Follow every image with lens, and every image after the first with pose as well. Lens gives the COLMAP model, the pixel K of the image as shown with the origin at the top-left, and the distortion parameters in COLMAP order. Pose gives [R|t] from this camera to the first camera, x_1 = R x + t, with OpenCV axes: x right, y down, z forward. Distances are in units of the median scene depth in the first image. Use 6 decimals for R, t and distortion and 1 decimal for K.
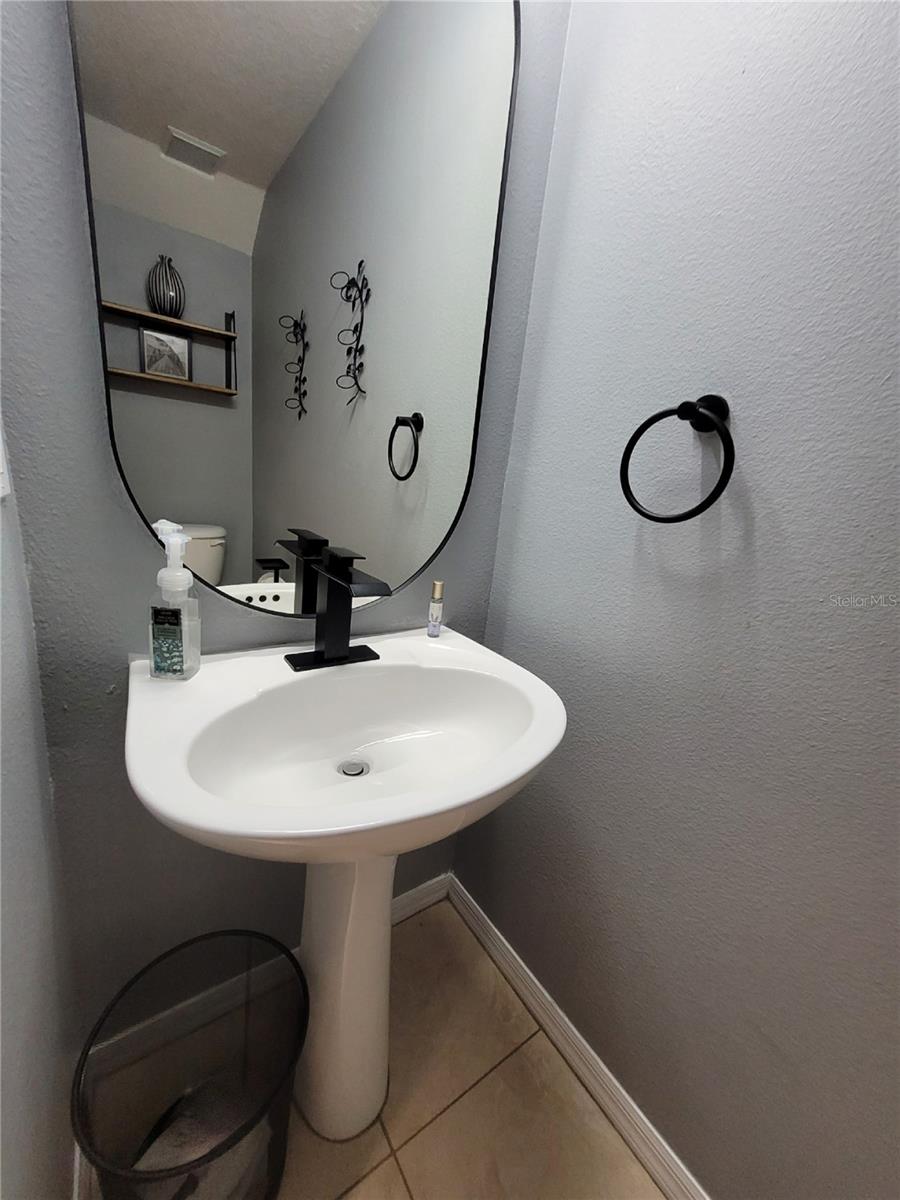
lens RADIAL K [[465.5, 0, 443.3], [0, 465.5, 599.0], [0, 0, 1]] dist [-0.000863, -0.000564]
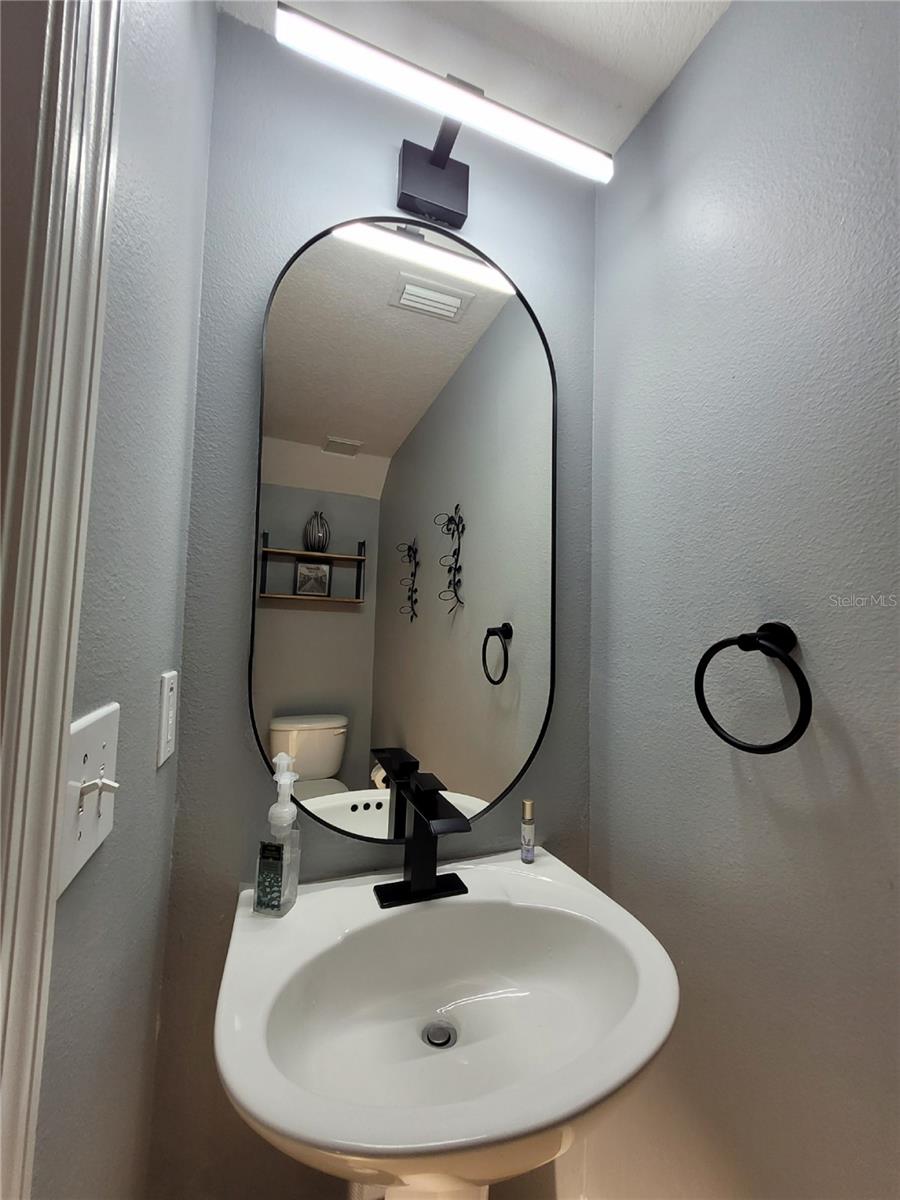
lens RADIAL K [[465.5, 0, 443.3], [0, 465.5, 599.0], [0, 0, 1]] dist [-0.000863, -0.000564]
pose [[0.967994, -0.091266, -0.233792, 0.085525], [0.004810, 0.938112, -0.346299, -0.097221], [0.250929, 0.334091, 0.908525, -0.082976]]
